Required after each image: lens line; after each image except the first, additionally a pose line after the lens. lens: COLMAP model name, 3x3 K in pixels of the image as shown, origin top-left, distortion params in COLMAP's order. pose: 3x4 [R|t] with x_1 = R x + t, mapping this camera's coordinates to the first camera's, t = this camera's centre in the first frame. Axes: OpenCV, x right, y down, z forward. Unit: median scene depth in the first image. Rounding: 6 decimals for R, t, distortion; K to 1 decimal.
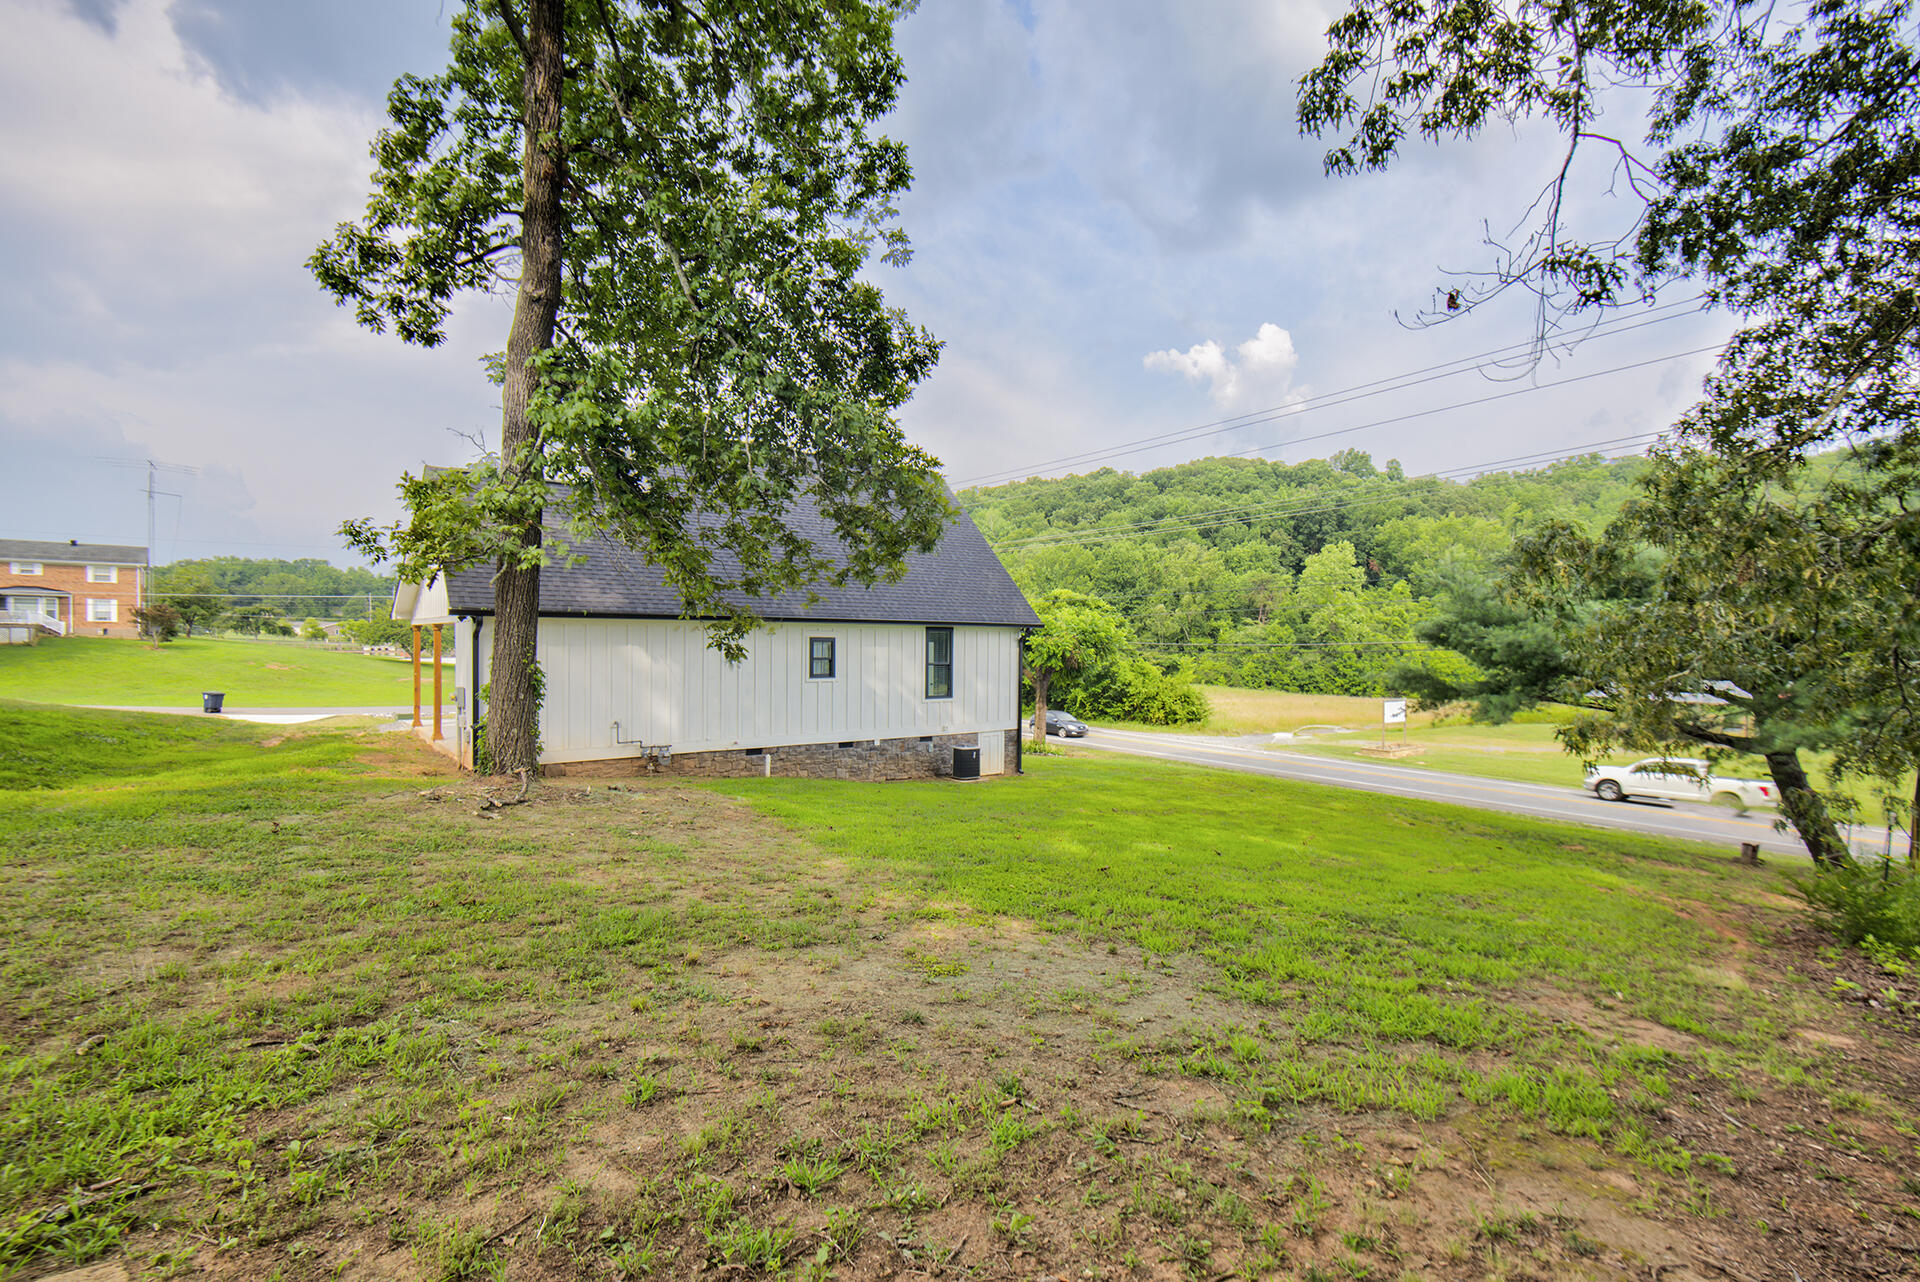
lens RADIAL K [[863.0, 0, 975.8], [0, 863.0, 651.2], [0, 0, 1]] dist [-0.001680, -0.004019]
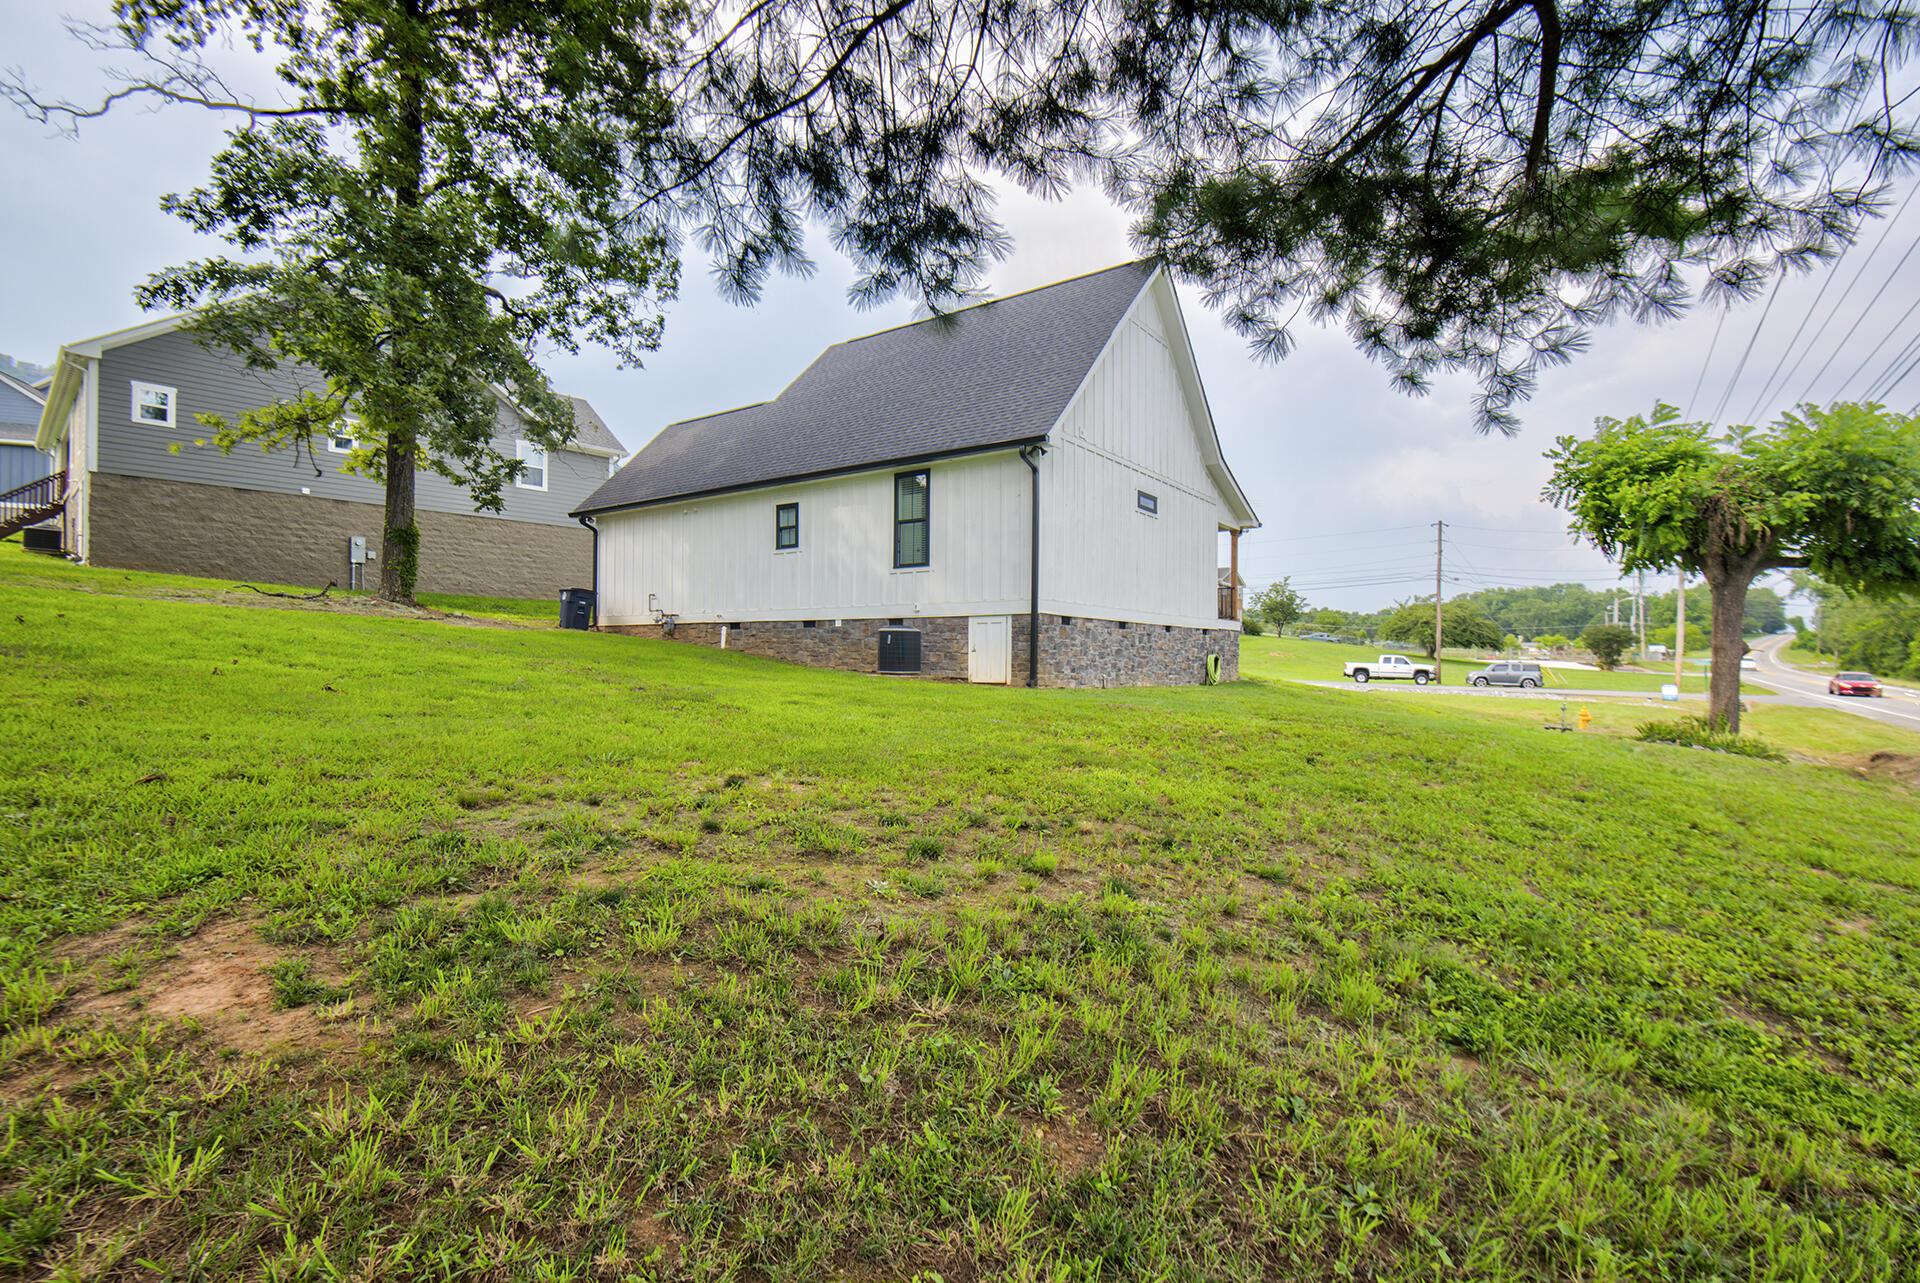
lens RADIAL K [[863.0, 0, 959.9], [0, 863.0, 653.1], [0, 0, 1]] dist [-0.001680, -0.004019]
pose [[0.241873, -0.015731, -0.970181, 0.980061], [-0.017354, 0.999638, -0.020536, 0.206321], [0.970153, 0.021804, 0.241512, 1.269379]]
